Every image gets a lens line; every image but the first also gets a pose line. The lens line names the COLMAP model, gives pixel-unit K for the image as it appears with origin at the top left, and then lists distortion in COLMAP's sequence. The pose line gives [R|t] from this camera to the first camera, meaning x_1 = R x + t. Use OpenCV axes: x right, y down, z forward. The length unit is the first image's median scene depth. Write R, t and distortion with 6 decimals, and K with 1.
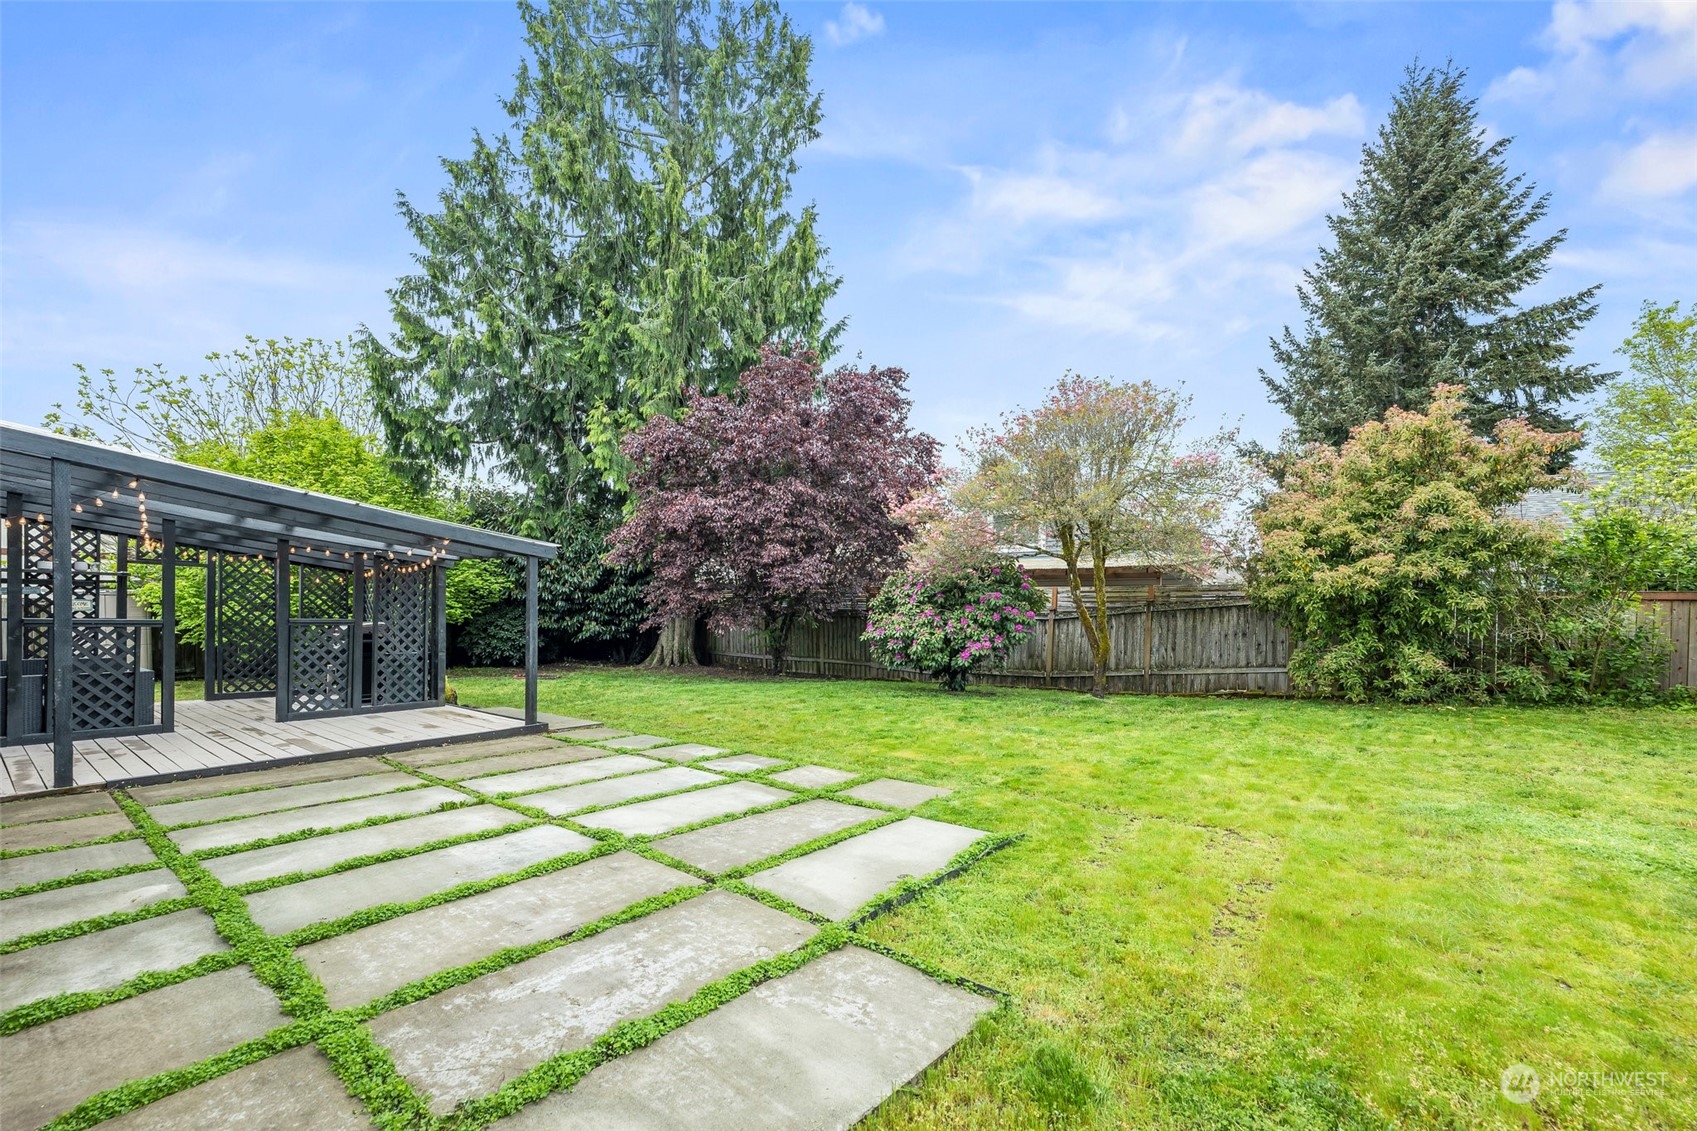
lens RADIAL K [[725.6, 0, 839.3], [0, 725.6, 605.4], [0, 0, 1]] dist [-0.000426, -0.000080]
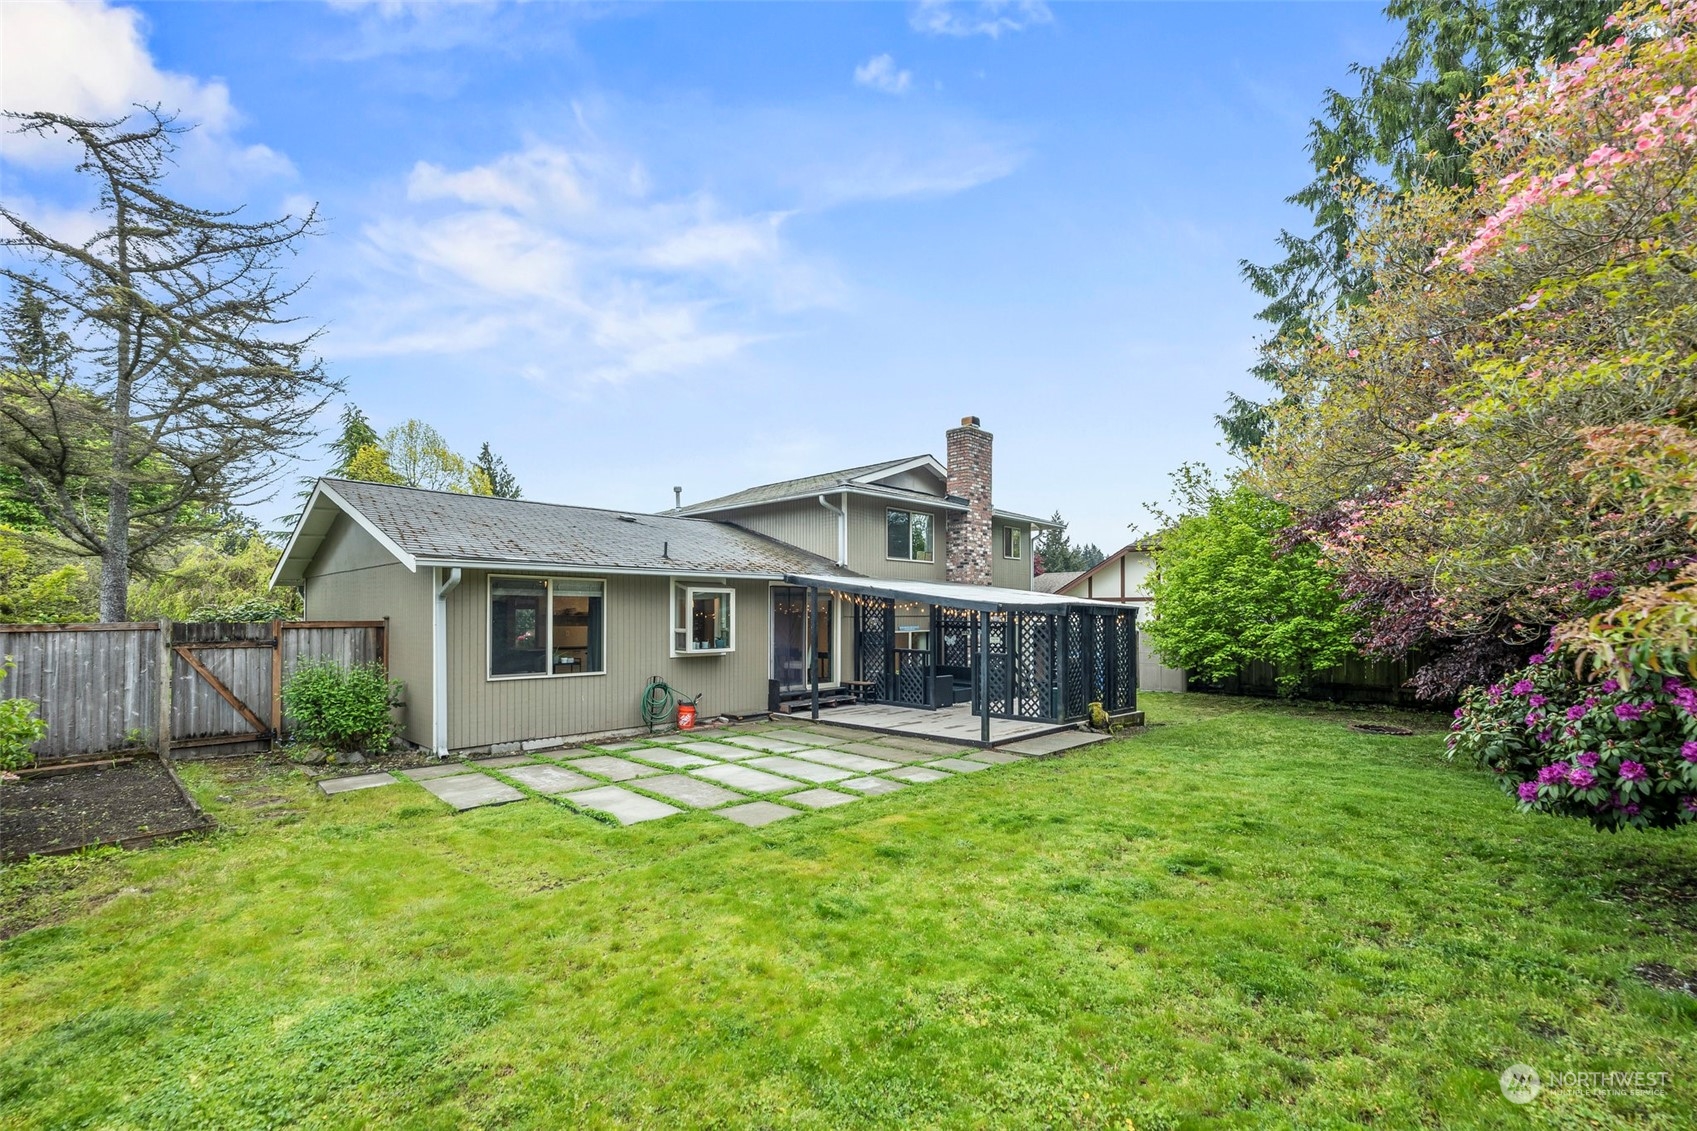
lens RADIAL K [[725.6, 0, 839.3], [0, 725.6, 605.4], [0, 0, 1]] dist [-0.000426, -0.000080]
pose [[-0.094543, -0.020096, -0.995318, 1.577924], [0.005134, 0.999773, -0.020674, -0.096034], [0.995508, -0.007065, -0.094419, 1.484955]]
